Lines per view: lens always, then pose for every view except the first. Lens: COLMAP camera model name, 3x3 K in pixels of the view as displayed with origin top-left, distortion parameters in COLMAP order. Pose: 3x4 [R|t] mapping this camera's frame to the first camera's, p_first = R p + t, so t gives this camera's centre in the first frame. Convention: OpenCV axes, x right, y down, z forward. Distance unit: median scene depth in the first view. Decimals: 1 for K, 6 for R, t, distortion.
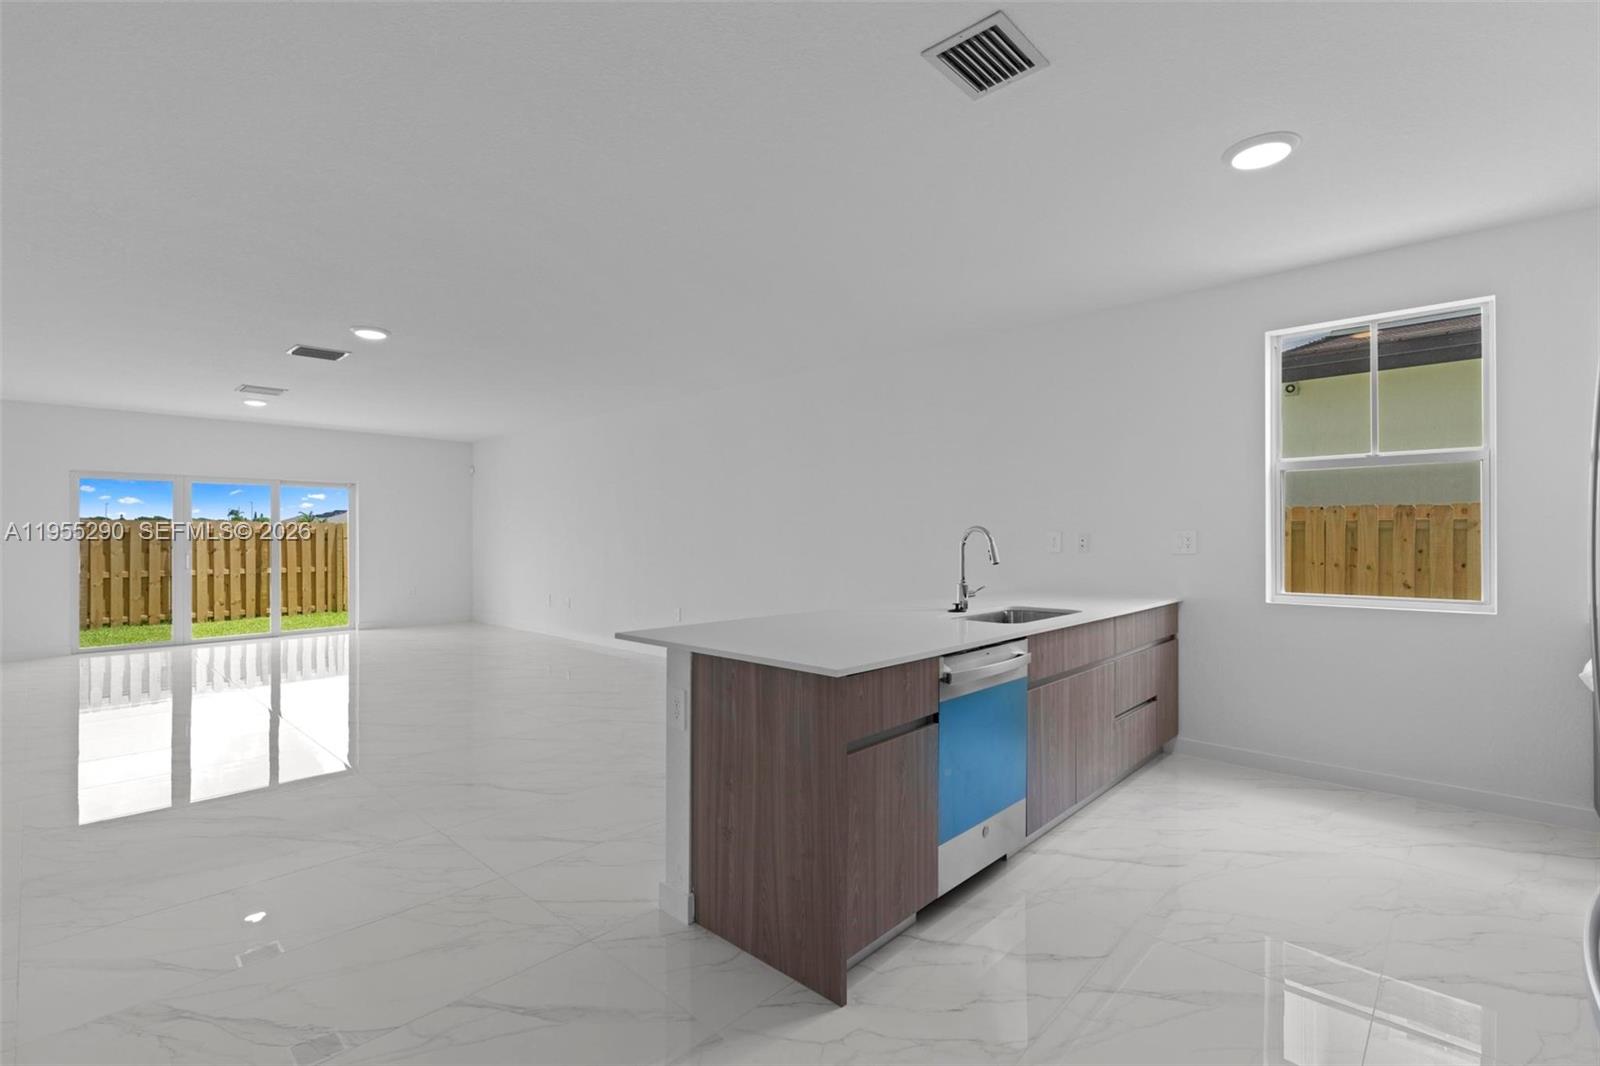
lens RADIAL K [[731.5, 0, 797.3], [0, 731.5, 522.8], [0, 0, 1]] dist [0.011314, 0.001386]
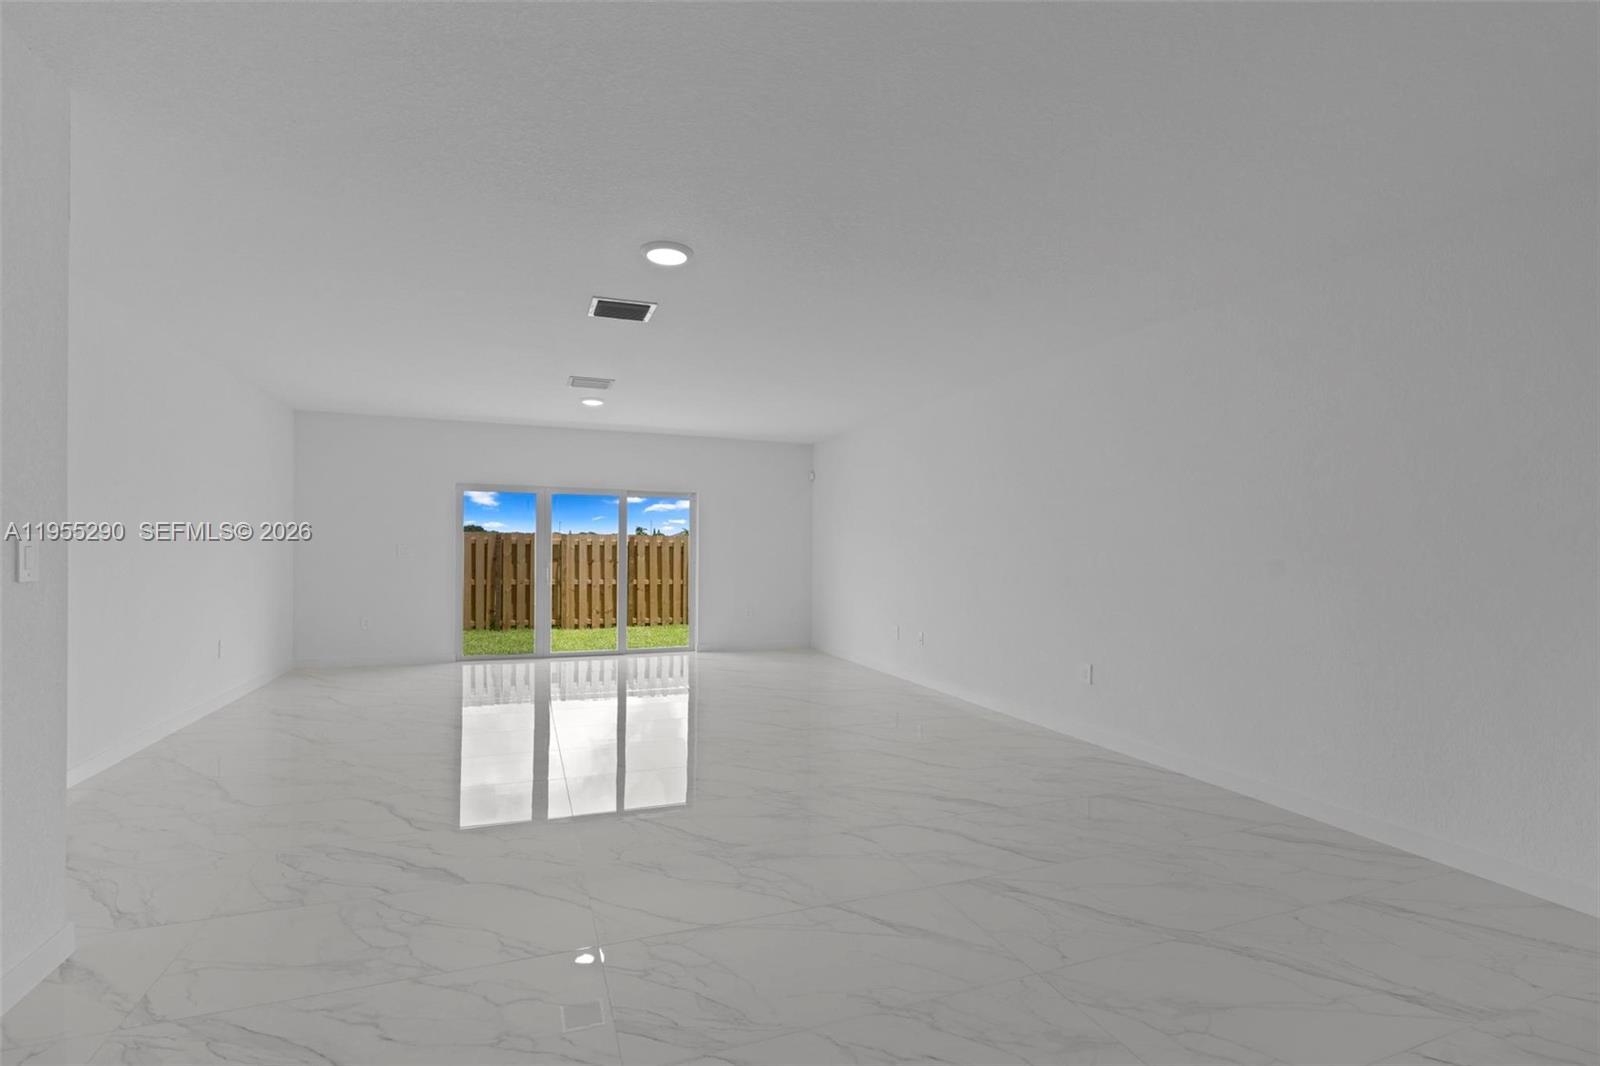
lens RADIAL K [[731.5, 0, 797.2], [0, 731.5, 536.0], [0, 0, 1]] dist [0.011314, 0.001386]
pose [[0.902193, 0.003637, -0.431317, -0.089283], [-0.005778, 0.999977, -0.003654, 0.003583], [0.431294, 0.005789, 0.902193, 0.223323]]
